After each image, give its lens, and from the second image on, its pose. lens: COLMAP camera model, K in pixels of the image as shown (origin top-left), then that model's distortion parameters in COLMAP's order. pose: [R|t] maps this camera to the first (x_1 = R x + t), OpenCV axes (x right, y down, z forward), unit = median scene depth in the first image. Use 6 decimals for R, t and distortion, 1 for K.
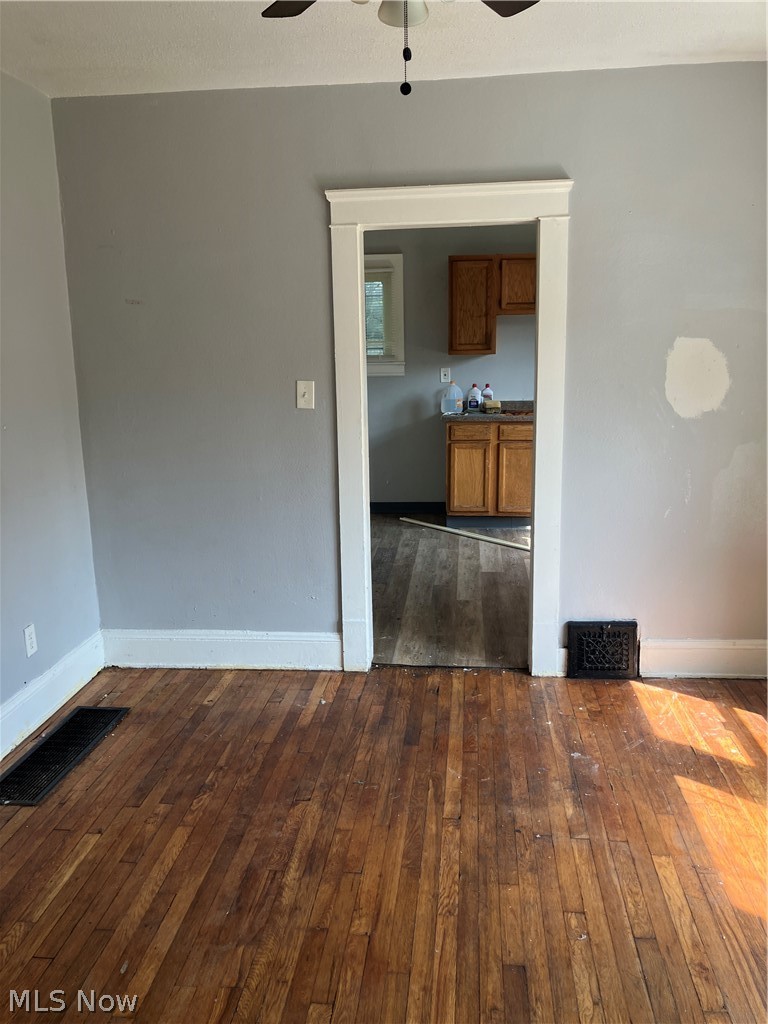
lens RADIAL K [[836.0, 0, 378.9], [0, 836.0, 510.2], [0, 0, 1]] dist [0.068616, 0.002857]
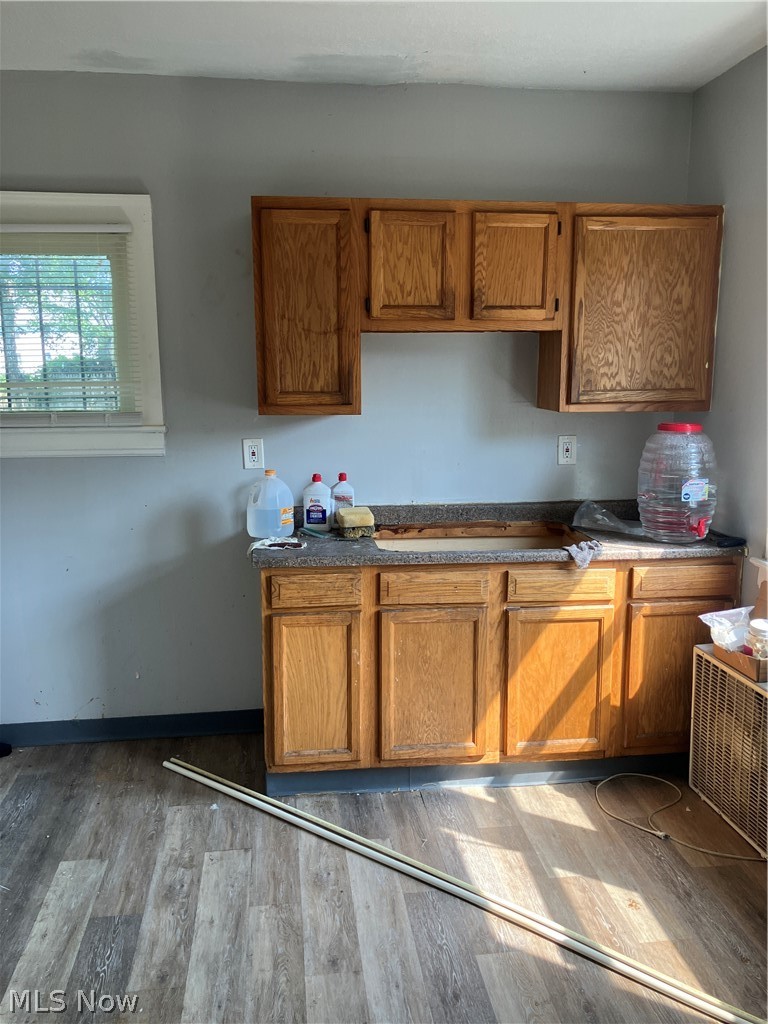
lens RADIAL K [[836.0, 0, 384.2], [0, 836.0, 518.0], [0, 0, 1]] dist [0.068616, 0.002857]
pose [[0.972399, -0.029657, 0.231432, 0.042647], [0.035326, 0.999168, -0.020388, -0.119696], [-0.230635, 0.028001, 0.972637, 0.551978]]
